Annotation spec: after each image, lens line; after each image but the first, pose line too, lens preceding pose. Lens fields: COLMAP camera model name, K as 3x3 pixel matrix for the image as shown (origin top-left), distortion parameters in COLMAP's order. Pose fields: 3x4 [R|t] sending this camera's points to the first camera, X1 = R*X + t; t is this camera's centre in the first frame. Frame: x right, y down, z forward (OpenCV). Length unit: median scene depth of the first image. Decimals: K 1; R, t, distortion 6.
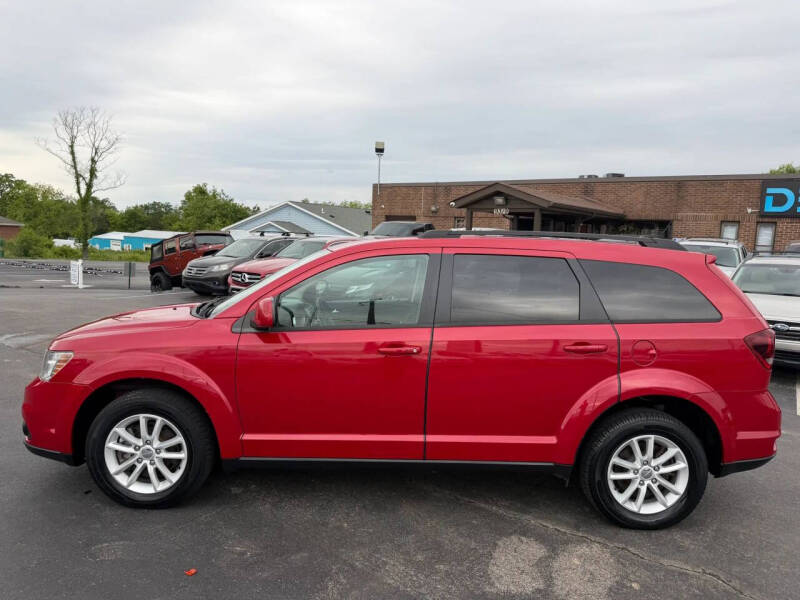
lens RADIAL K [[574.0, 0, 390.0], [0, 574.0, 297.1], [0, 0, 1]] dist [0.052360, -0.052676]
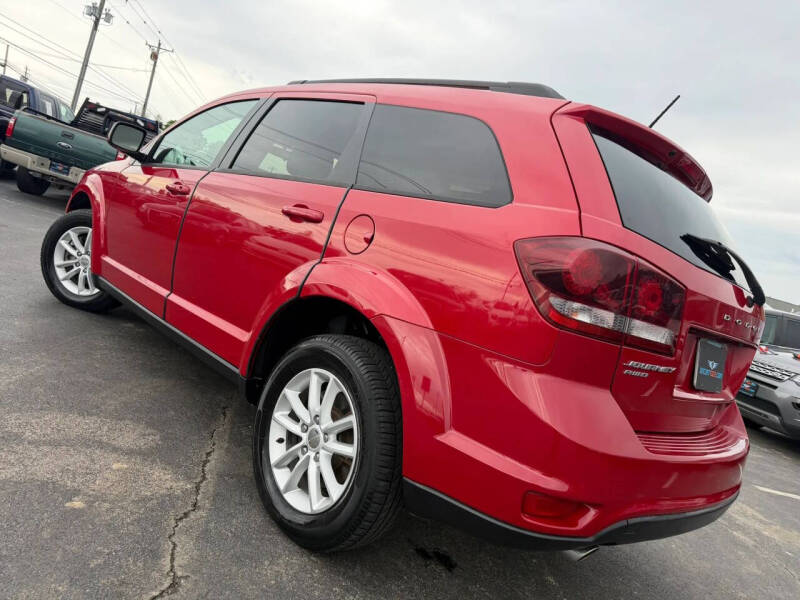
lens RADIAL K [[577.2, 0, 411.7], [0, 577.2, 298.3], [0, 0, 1]] dist [-0.001148, -0.002313]
pose [[0.675095, 0.212239, -0.706542, 0.883445], [-0.315163, 0.948901, -0.016093, 0.145924], [0.667022, 0.233540, 0.707489, 0.616072]]
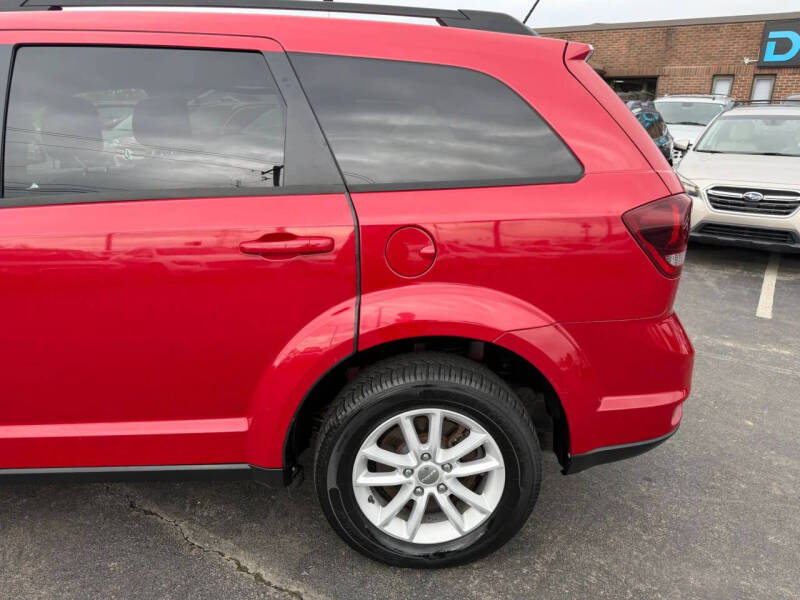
lens RADIAL K [[584.1, 0, 370.4], [0, 584.1, 303.1], [0, 0, 1]] dist [-0.003348, -0.003520]
pose [[0.999652, -0.023723, -0.011563, 0.398041], [0.025621, 0.977430, 0.209698, 0.034655], [0.006327, -0.209922, 0.977698, 0.504329]]
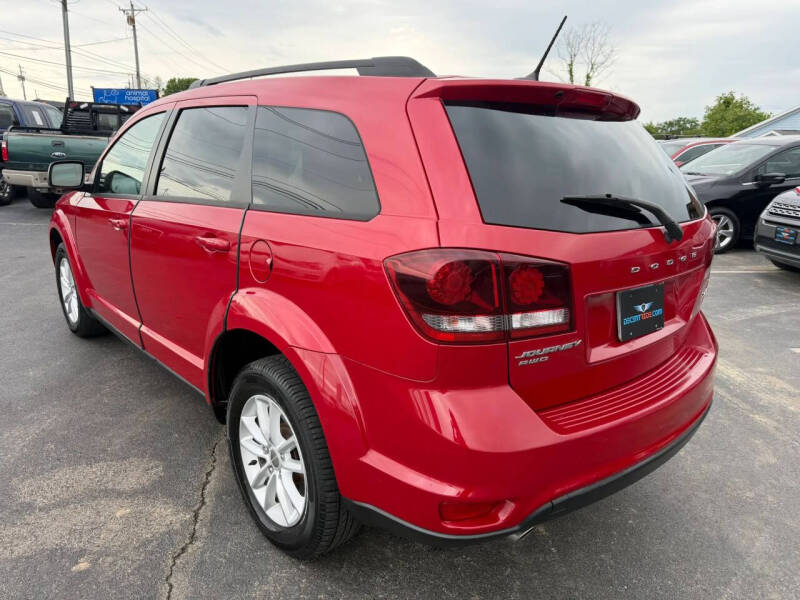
lens RADIAL K [[577.2, 0, 411.7], [0, 577.2, 298.3], [0, 0, 1]] dist [-0.001148, -0.002313]
pose [[0.652717, 0.174191, -0.737304, 0.946690], [-0.074785, 0.983270, 0.166095, 0.023942], [0.753901, -0.053274, 0.654824, 0.711111]]
